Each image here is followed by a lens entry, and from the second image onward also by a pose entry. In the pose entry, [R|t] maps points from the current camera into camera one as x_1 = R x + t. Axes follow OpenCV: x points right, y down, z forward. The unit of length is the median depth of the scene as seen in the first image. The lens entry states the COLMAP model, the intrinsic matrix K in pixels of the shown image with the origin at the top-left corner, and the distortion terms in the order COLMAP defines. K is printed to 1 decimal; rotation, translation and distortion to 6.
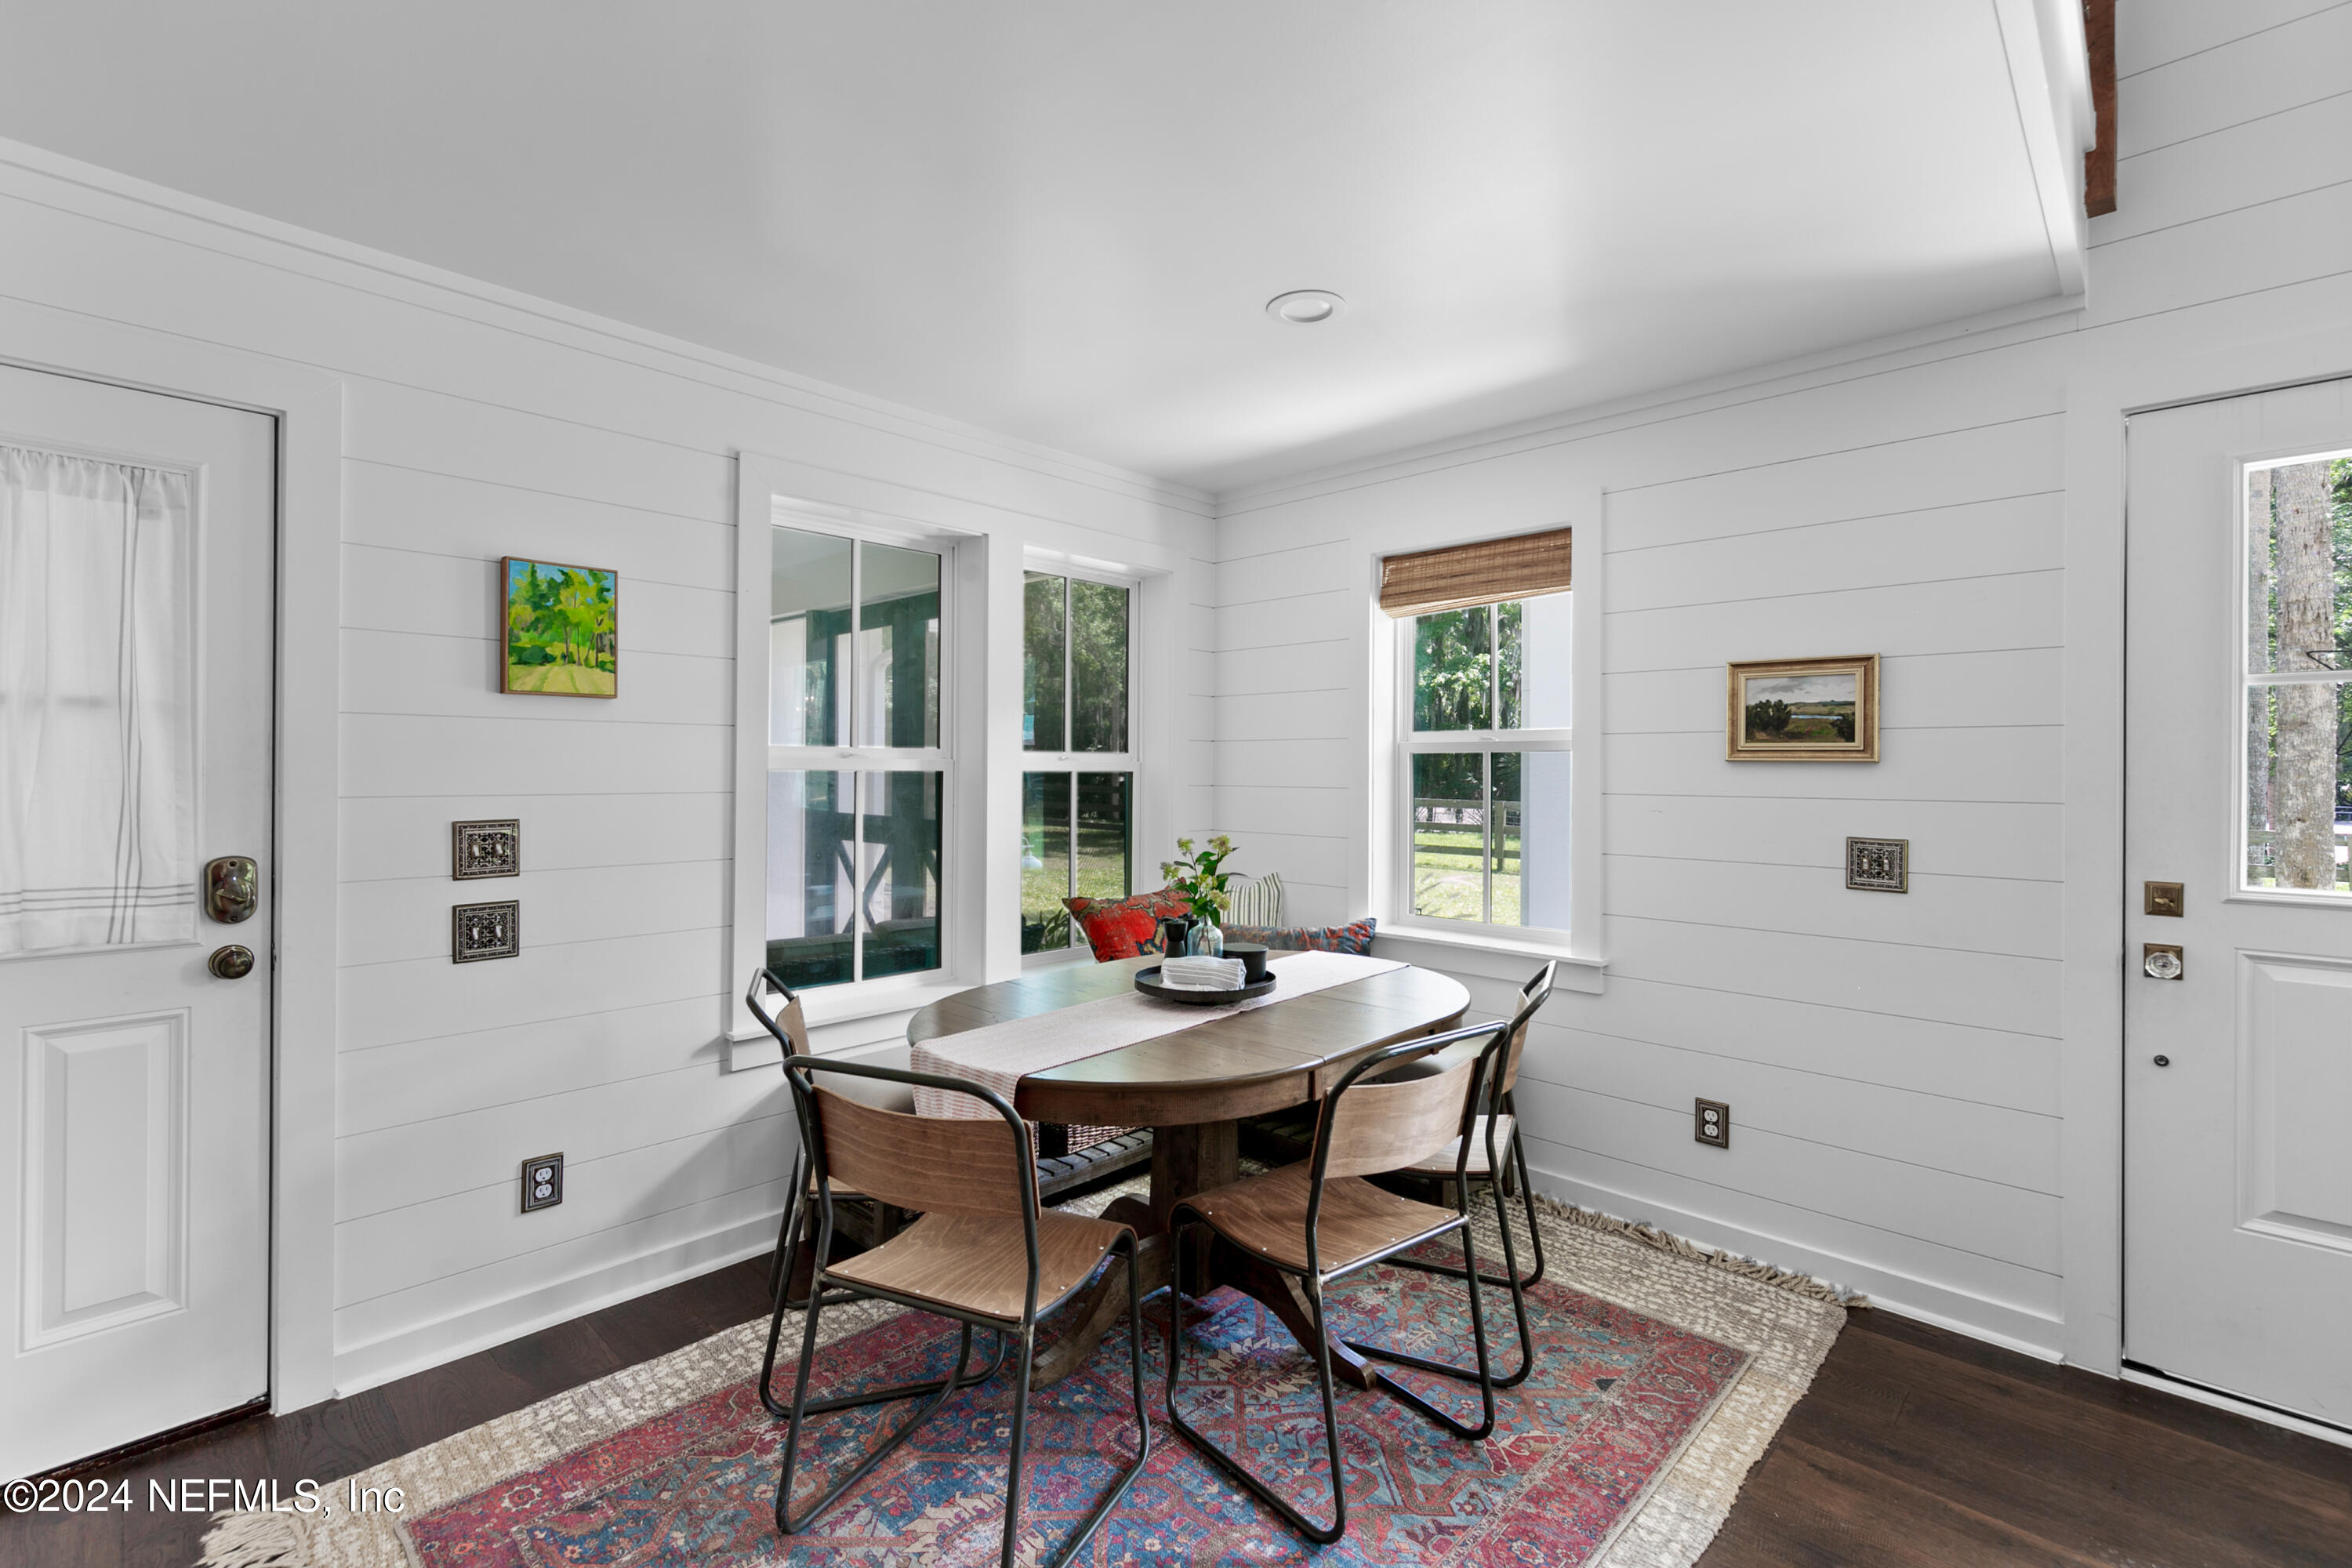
lens RADIAL K [[1036.1, 0, 1174.5], [0, 1036.1, 762.5], [0, 0, 1]] dist [0.002948, -0.000134]
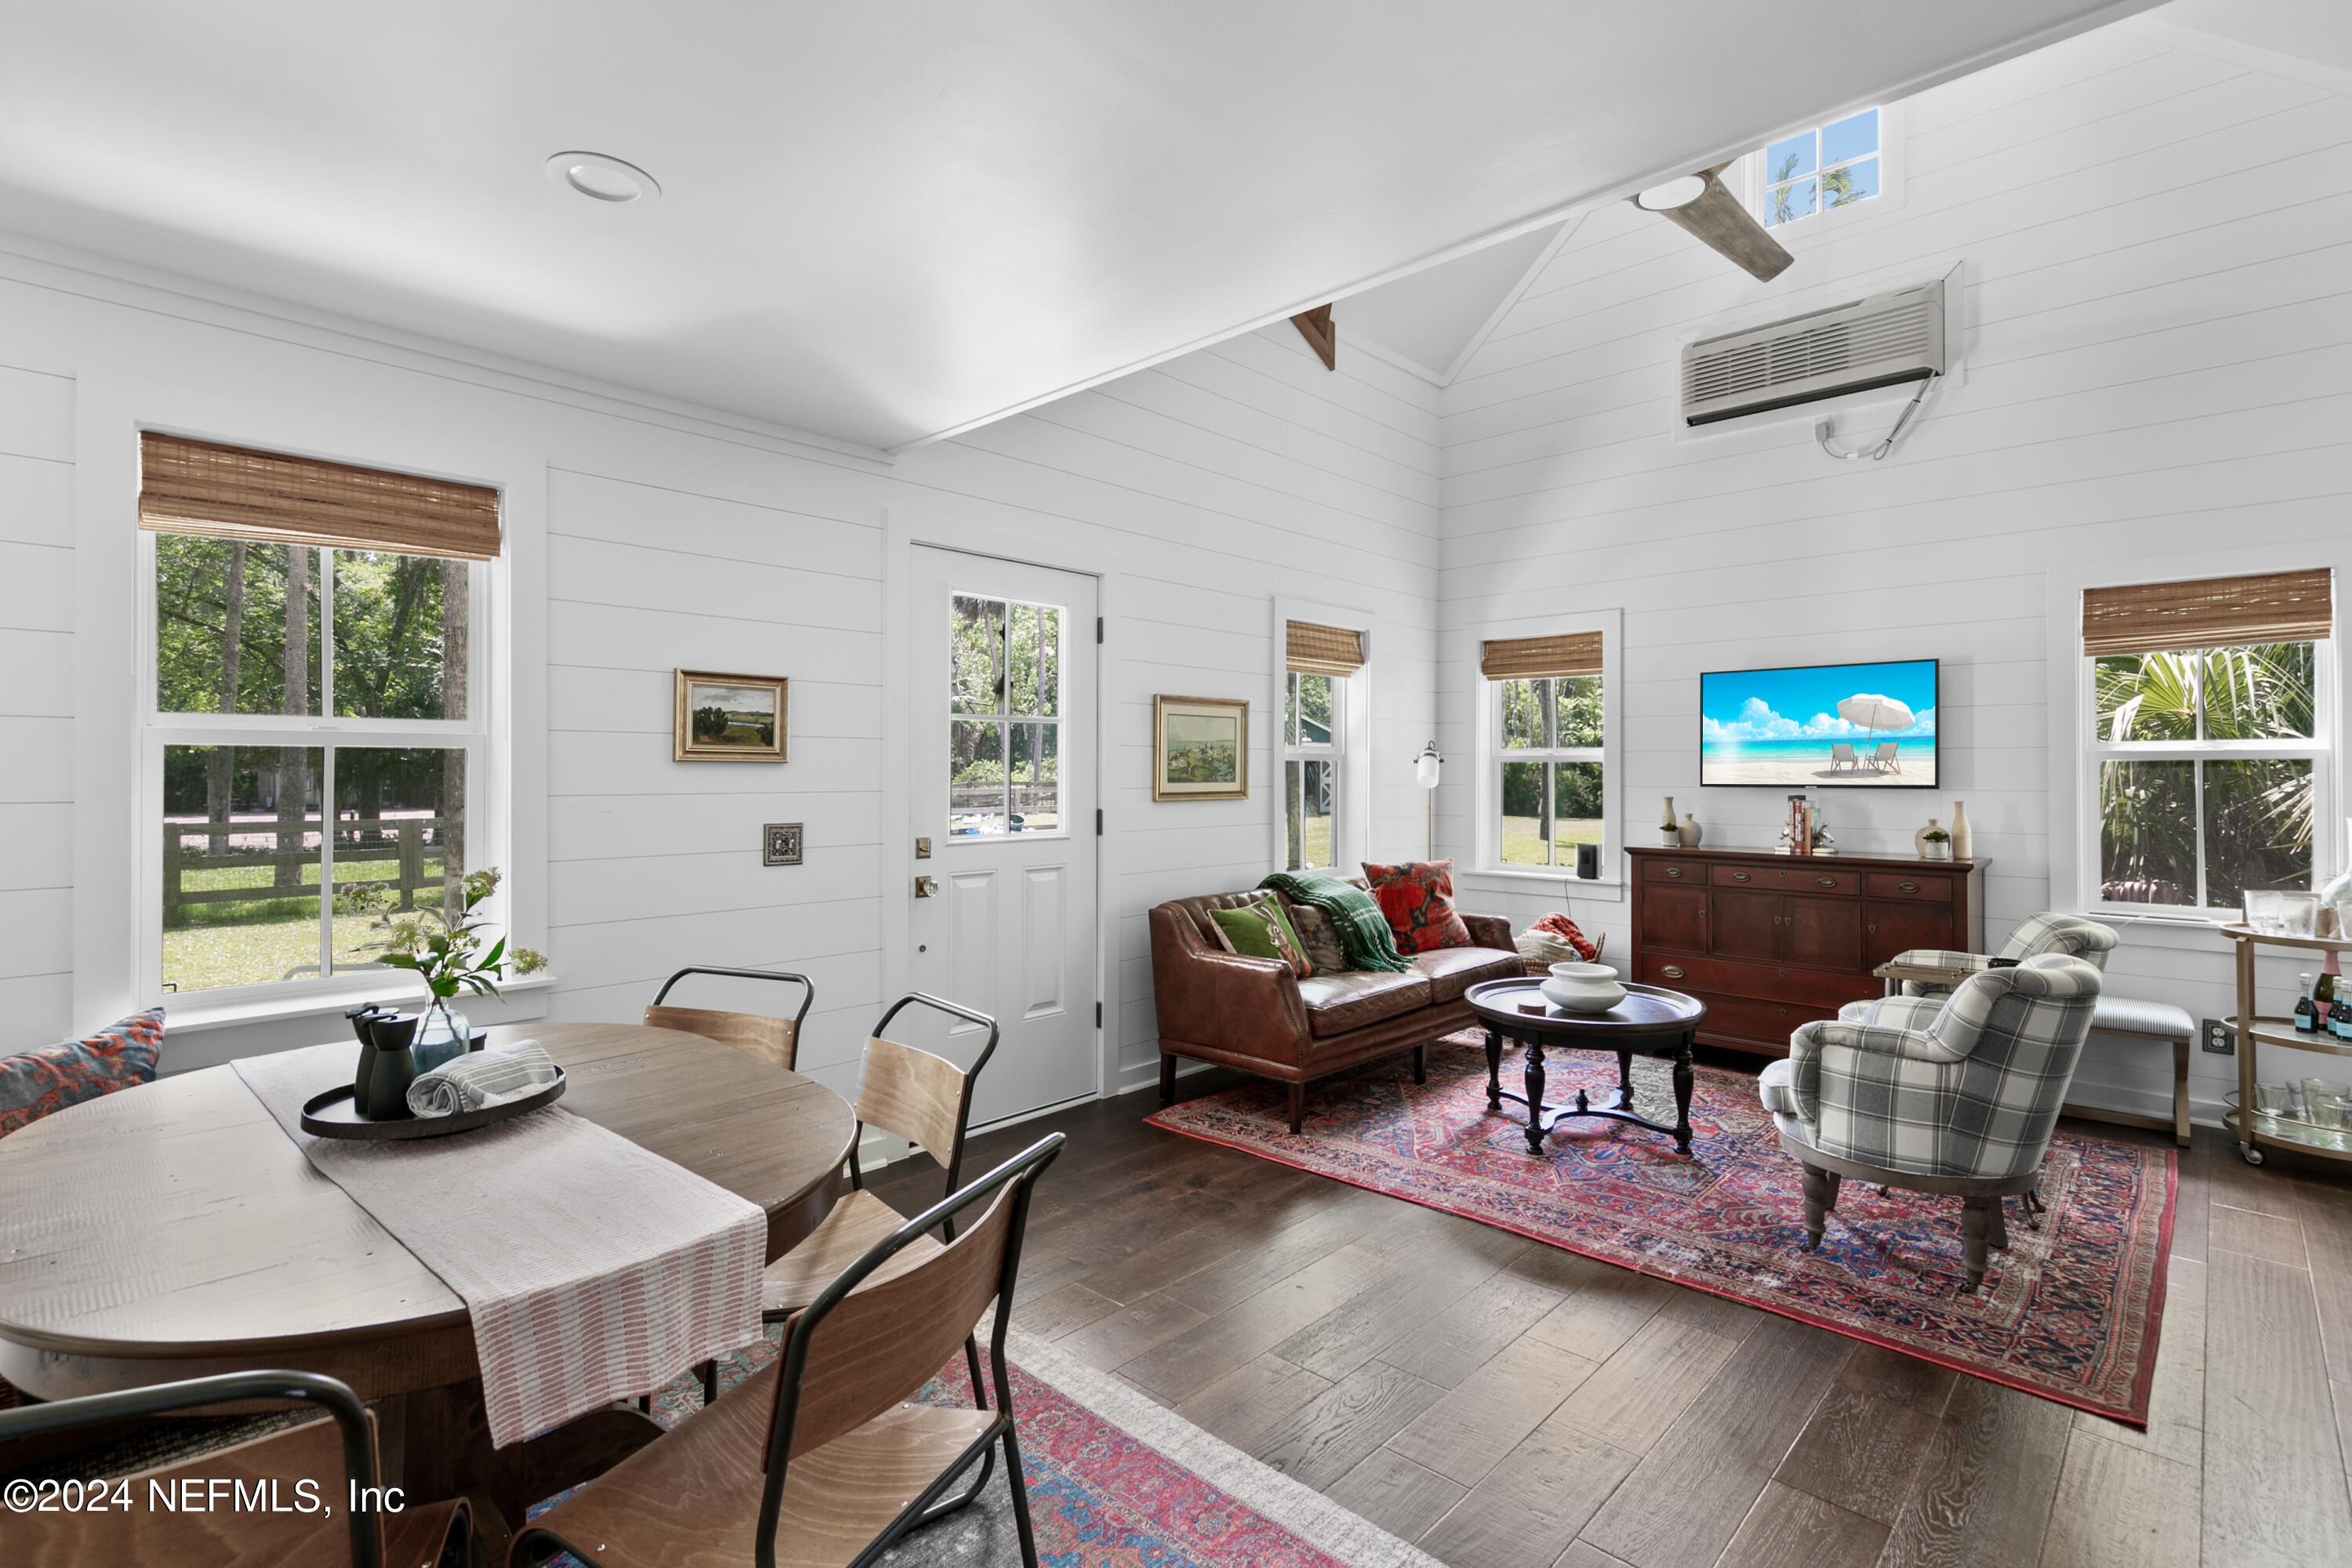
lens RADIAL K [[1097.2, 0, 1177.5], [0, 1097.2, 757.3], [0, 0, 1]] dist [0.005759, 0.000580]
pose [[-0.009635, 0.006917, 0.999930, -0.703417], [-0.005592, 0.999960, -0.006971, -0.000427], [-0.999938, -0.005658, -0.009596, 0.571329]]
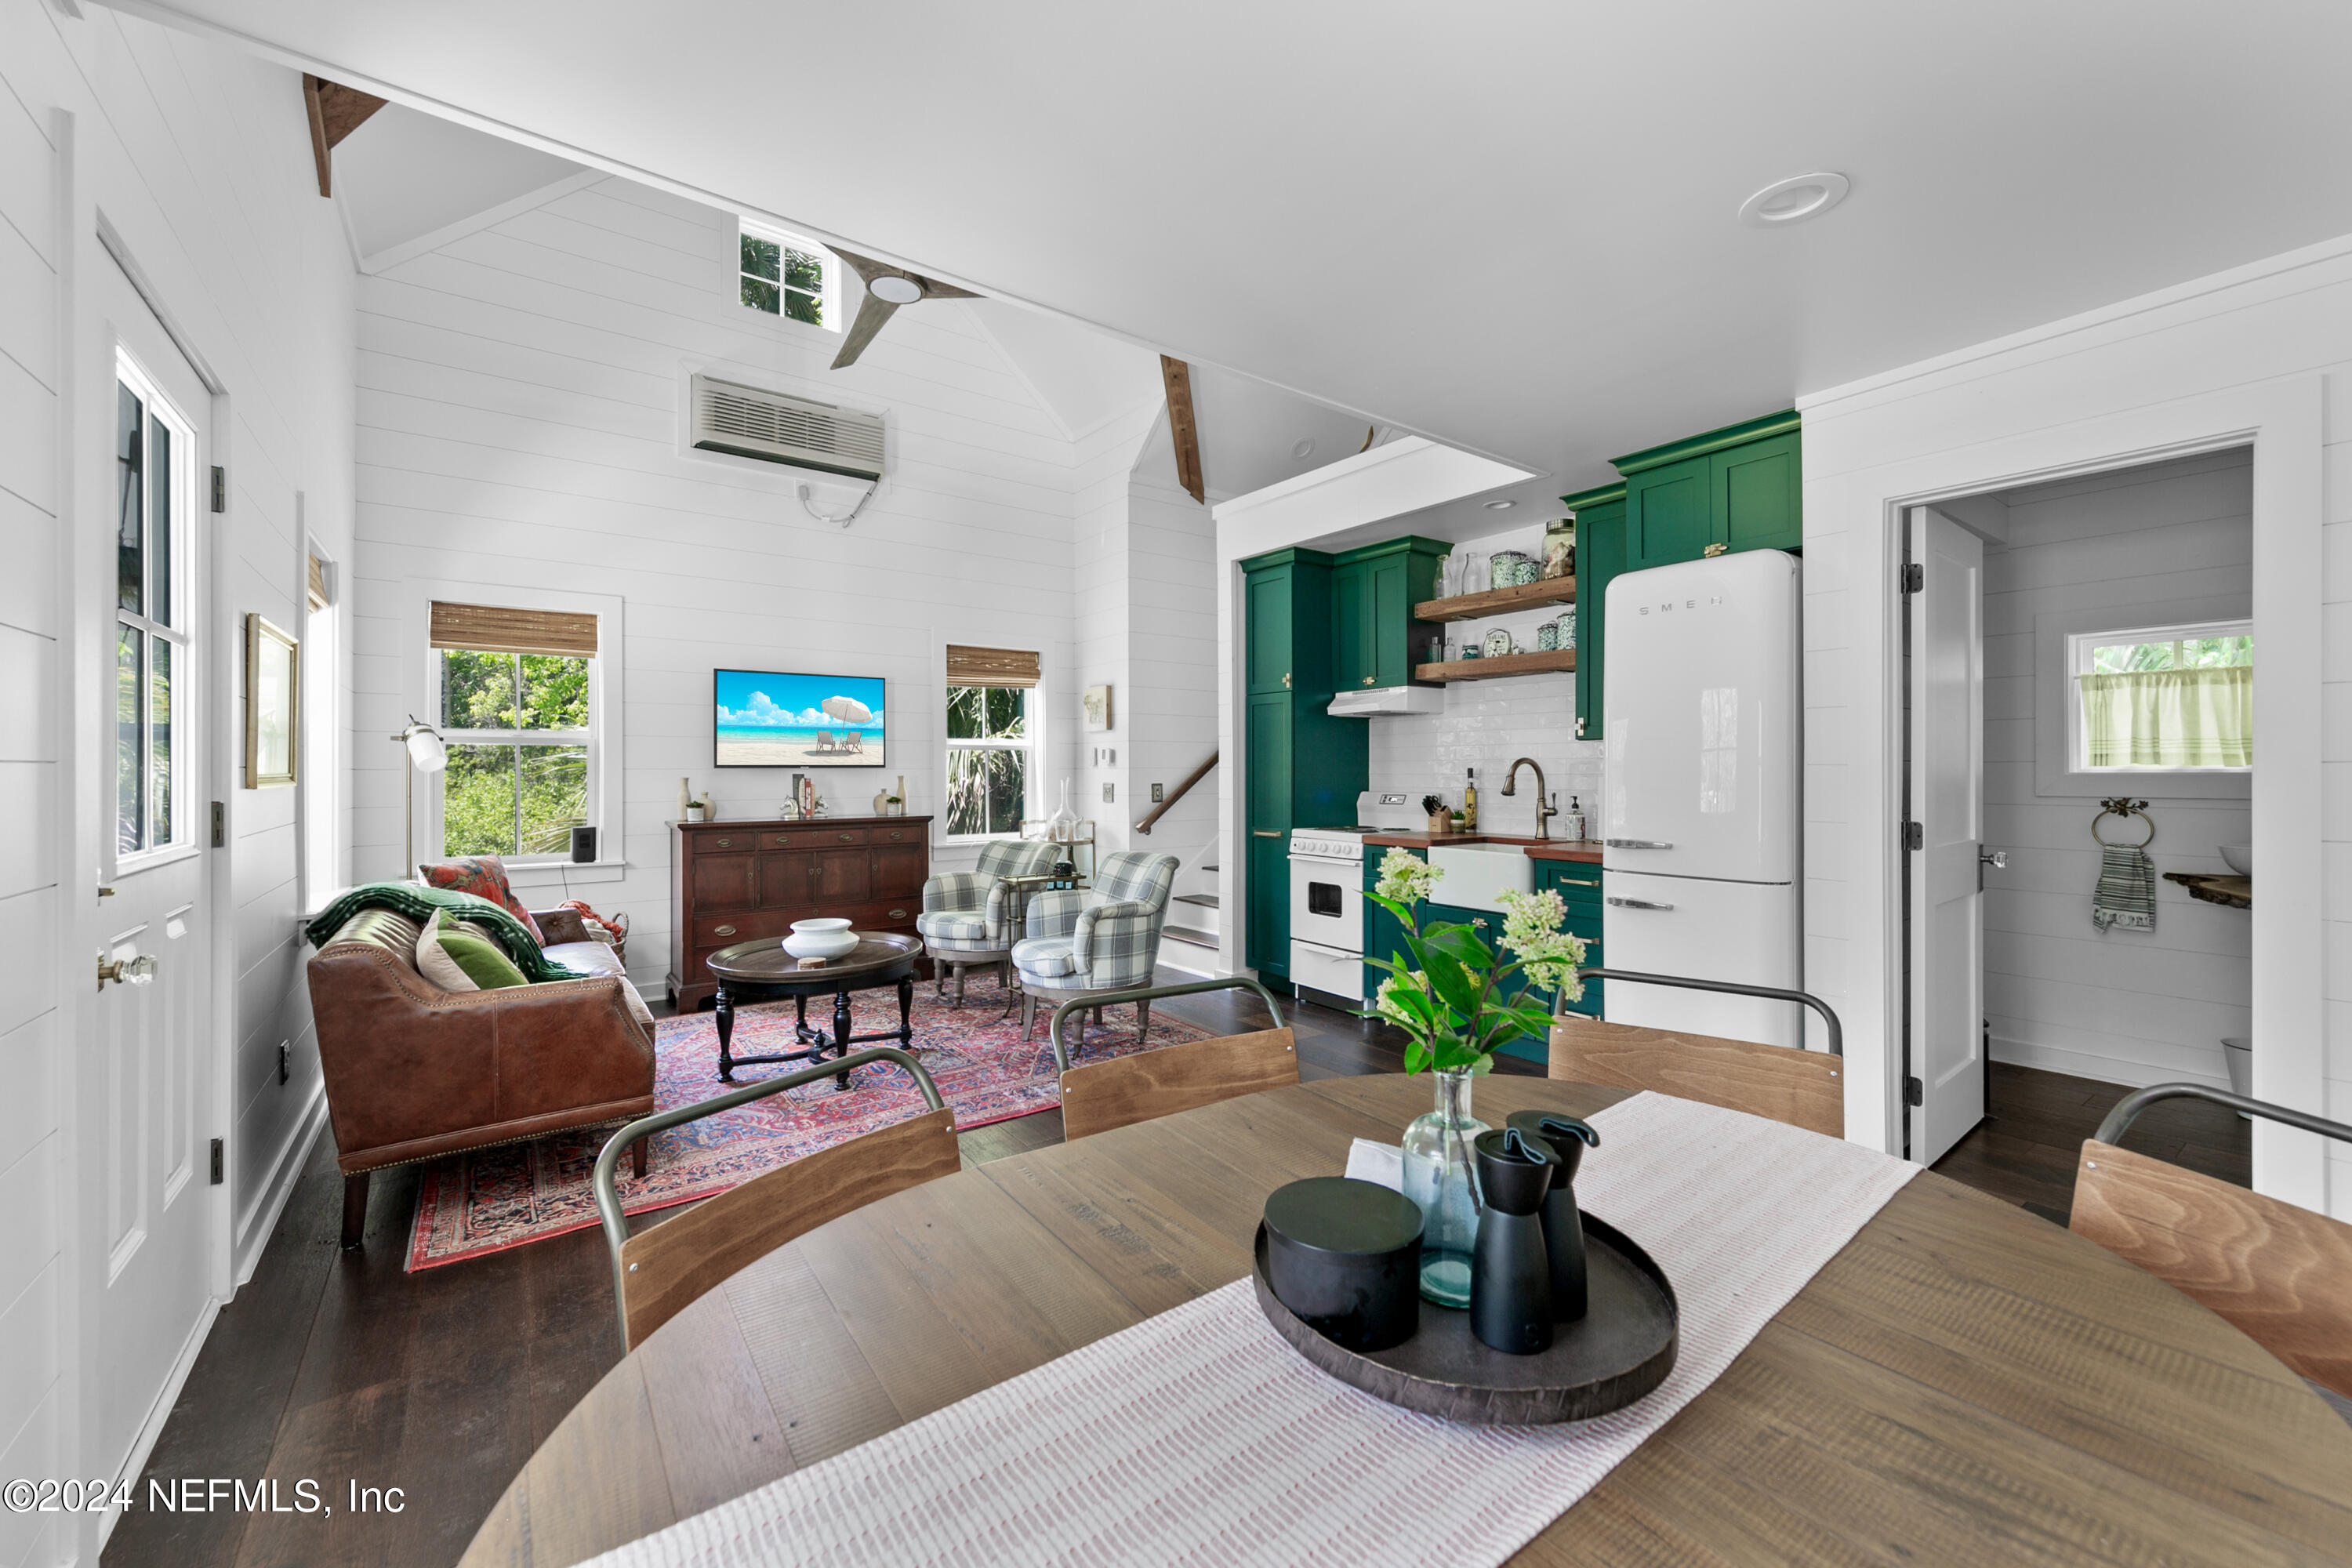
lens RADIAL K [[920.4, 0, 1172.4], [0, 920.4, 772.5], [0, 0, 1]] dist [0.001655, 0.000260]
pose [[-0.985490, -0.004429, 0.169675, 0.079693], [-0.004441, 0.999990, 0.000308, 0.041069], [-0.169675, -0.000450, -0.985500, 1.388455]]
